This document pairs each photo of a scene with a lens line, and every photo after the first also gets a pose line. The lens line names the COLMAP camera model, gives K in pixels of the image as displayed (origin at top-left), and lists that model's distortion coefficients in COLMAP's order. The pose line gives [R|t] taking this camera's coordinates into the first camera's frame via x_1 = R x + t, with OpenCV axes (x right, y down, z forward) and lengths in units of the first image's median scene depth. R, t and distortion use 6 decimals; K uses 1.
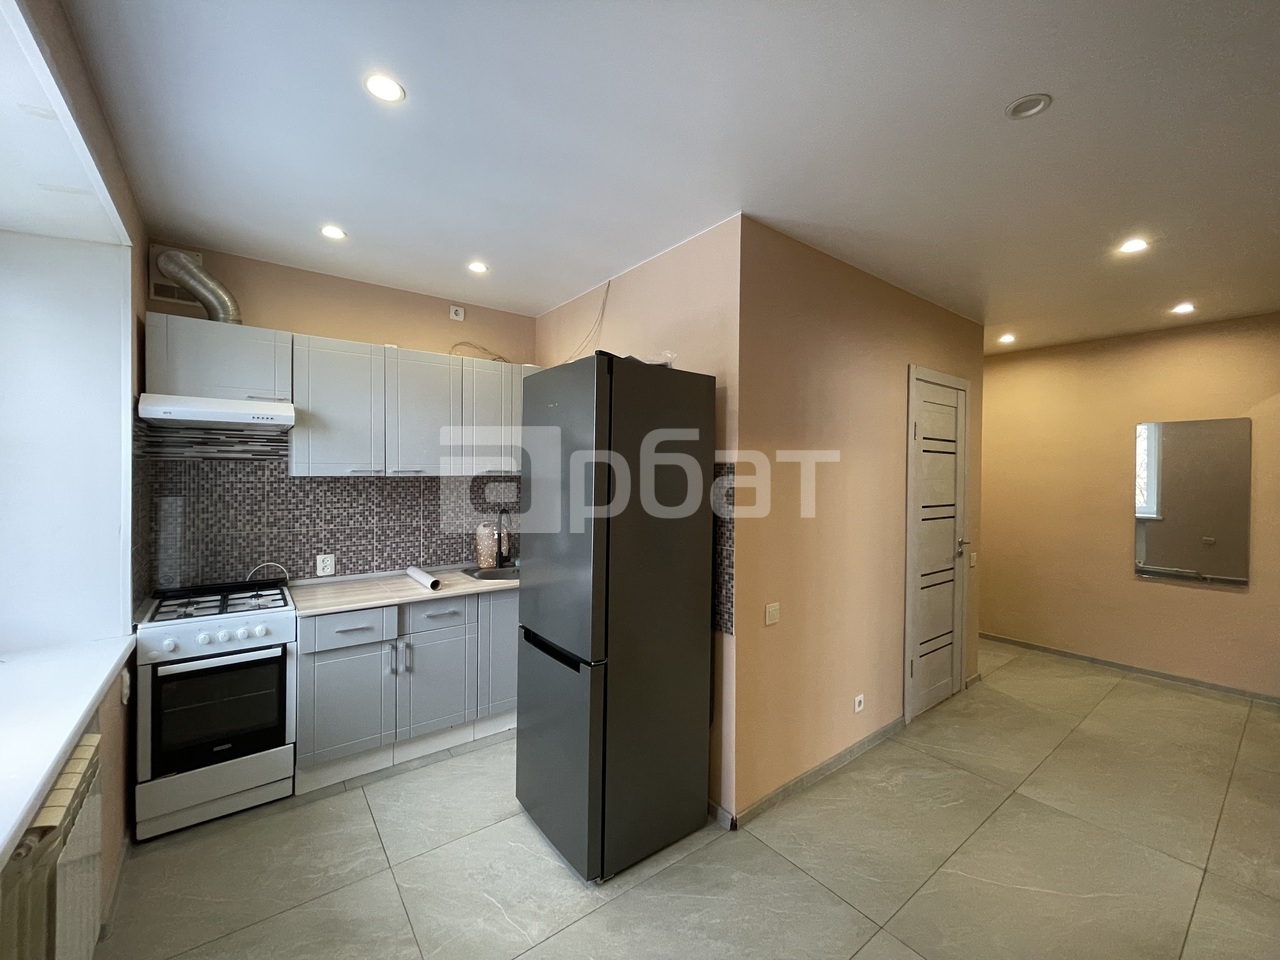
lens RADIAL K [[521.4, 0, 642.7], [0, 521.4, 479.3], [0, 0, 1]] dist [-0.015415, 0.012774]
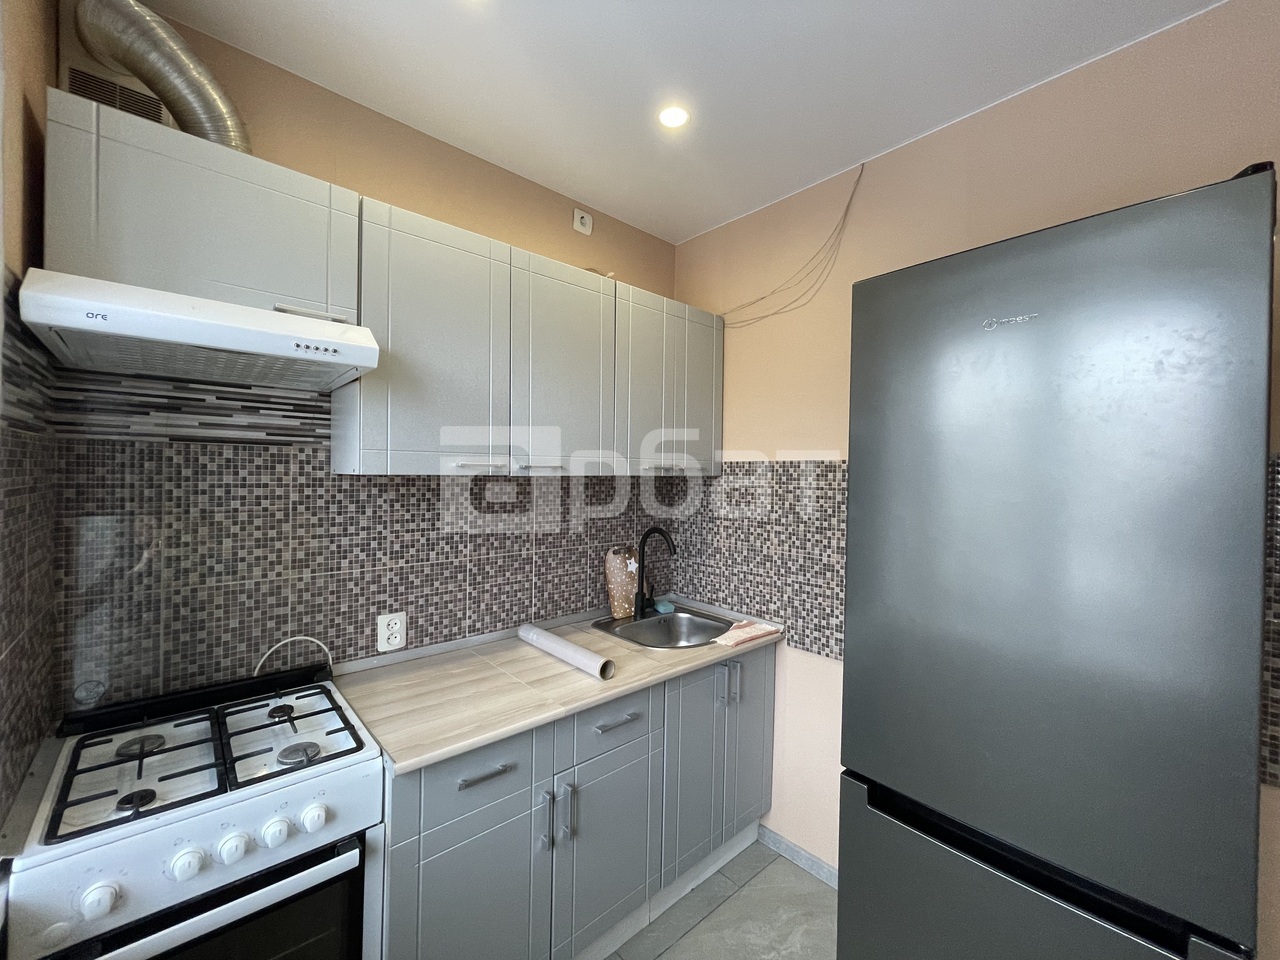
lens RADIAL K [[517.6, 0, 640.0], [0, 517.6, 480.0], [0, 0, 1]] dist [0.001437, -0.000192]
pose [[0.997218, 0.006663, 0.074246, -0.404718], [-0.006661, 0.999978, -0.000281, -0.002473], [-0.074246, -0.000214, 0.997240, 0.438459]]
